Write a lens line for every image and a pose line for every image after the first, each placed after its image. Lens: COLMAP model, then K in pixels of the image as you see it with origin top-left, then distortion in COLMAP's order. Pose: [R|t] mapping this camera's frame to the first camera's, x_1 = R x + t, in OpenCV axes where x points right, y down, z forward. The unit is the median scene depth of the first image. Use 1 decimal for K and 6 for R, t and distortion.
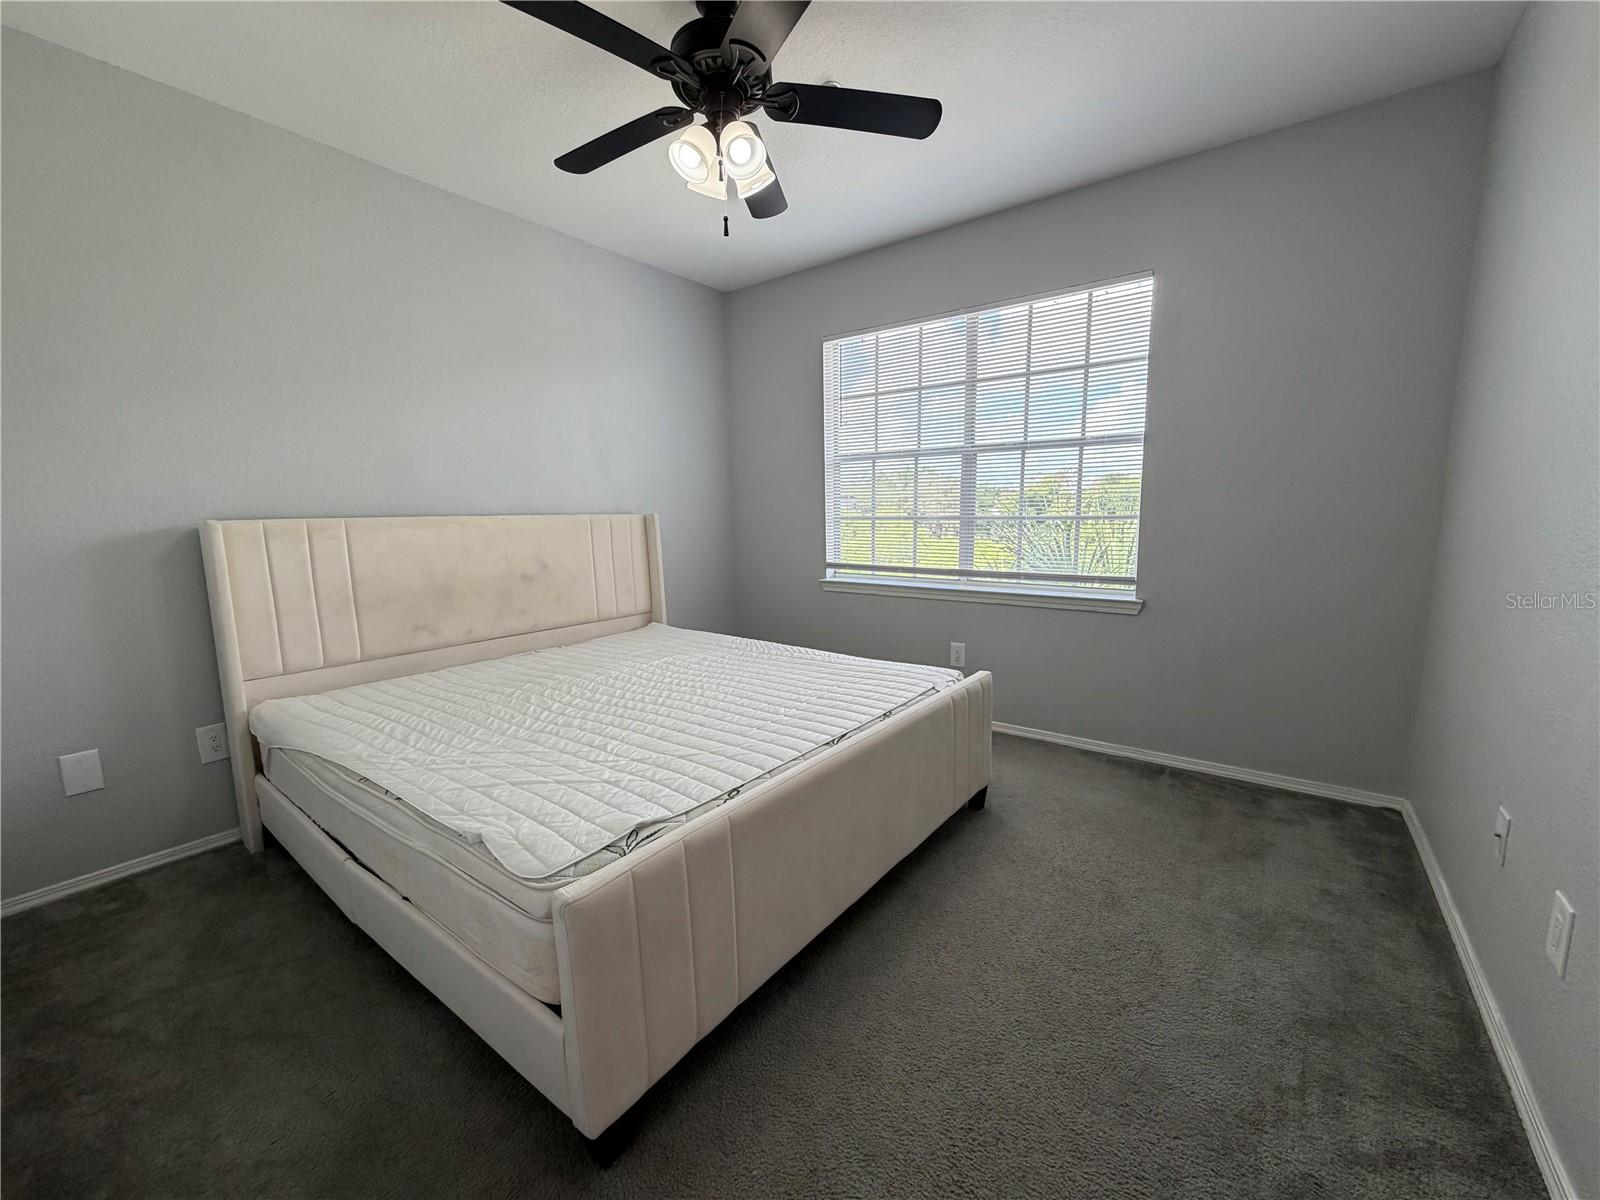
lens RADIAL K [[639.1, 0, 796.0], [0, 639.1, 599.5], [0, 0, 1]] dist [-0.000882, 0.000685]
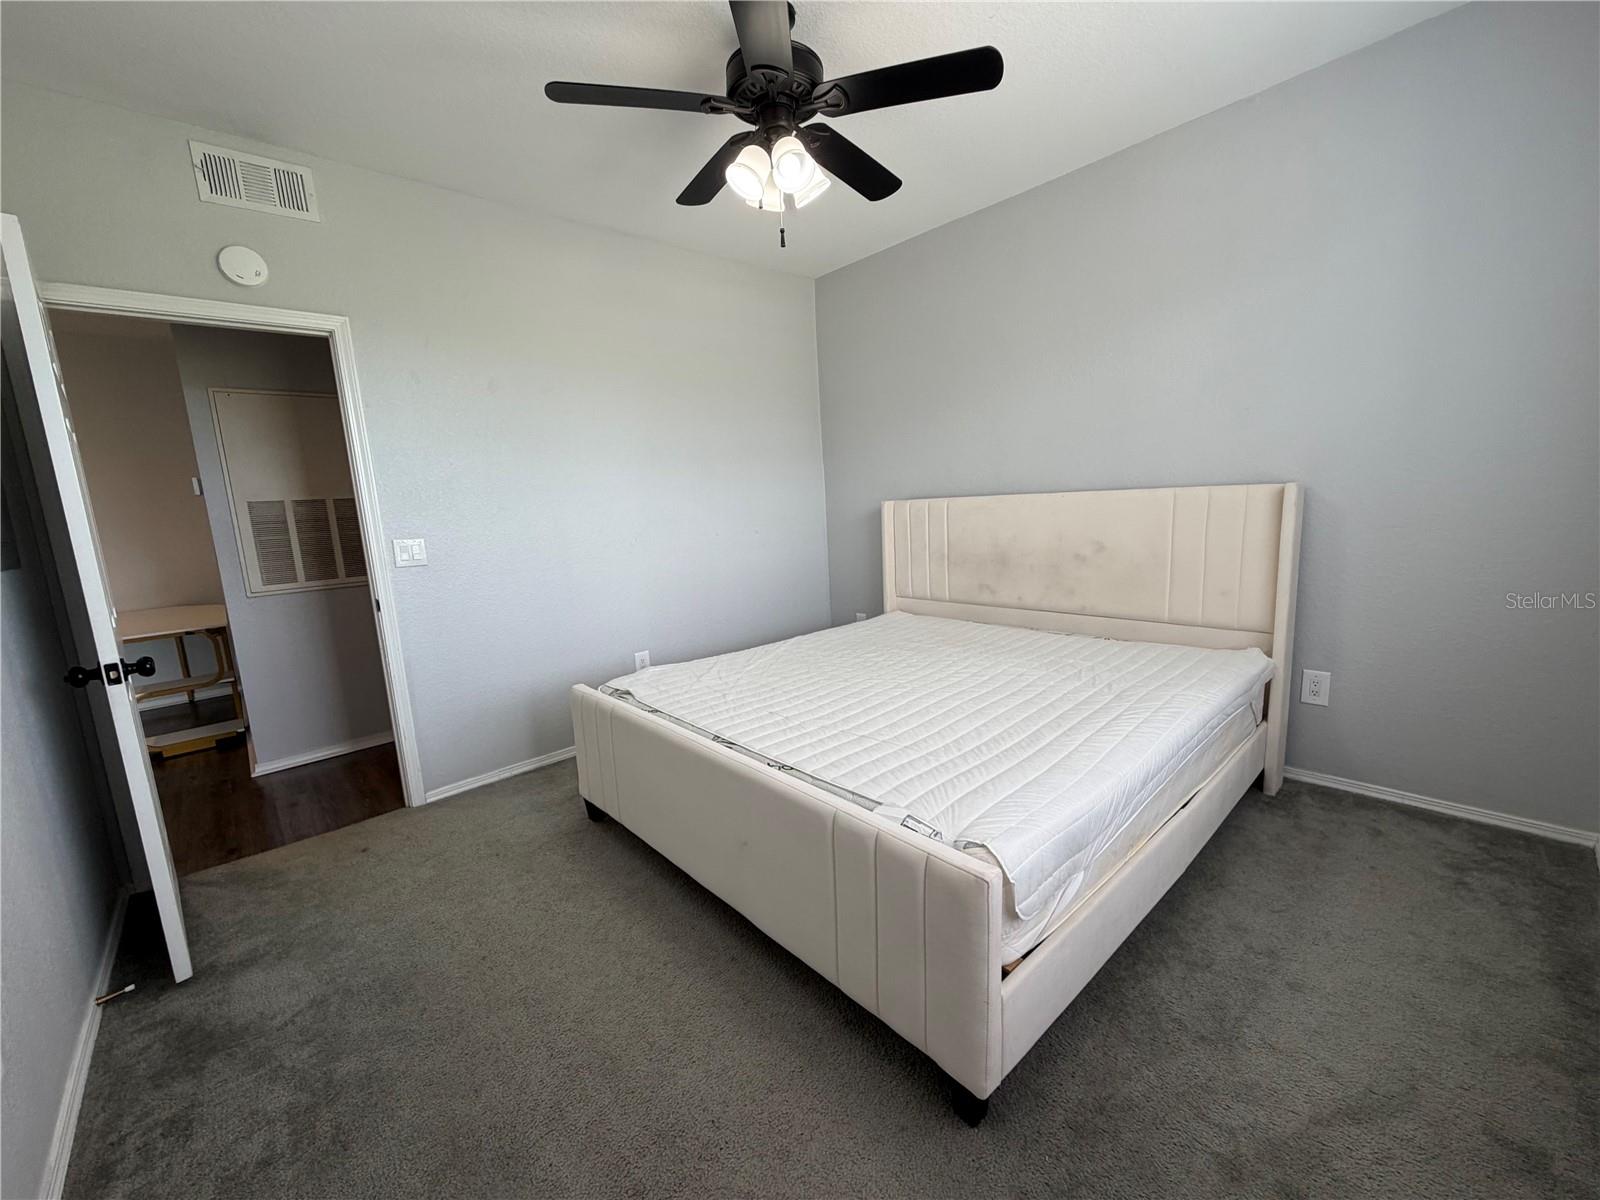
lens RADIAL K [[639.1, 0, 796.0], [0, 639.1, 599.5], [0, 0, 1]] dist [-0.000882, 0.000685]
pose [[-0.189139, 0.177693, -0.965739, 0.787527], [-0.073908, 0.978125, 0.194447, -0.168271], [0.979165, 0.108153, -0.171869, 0.998988]]
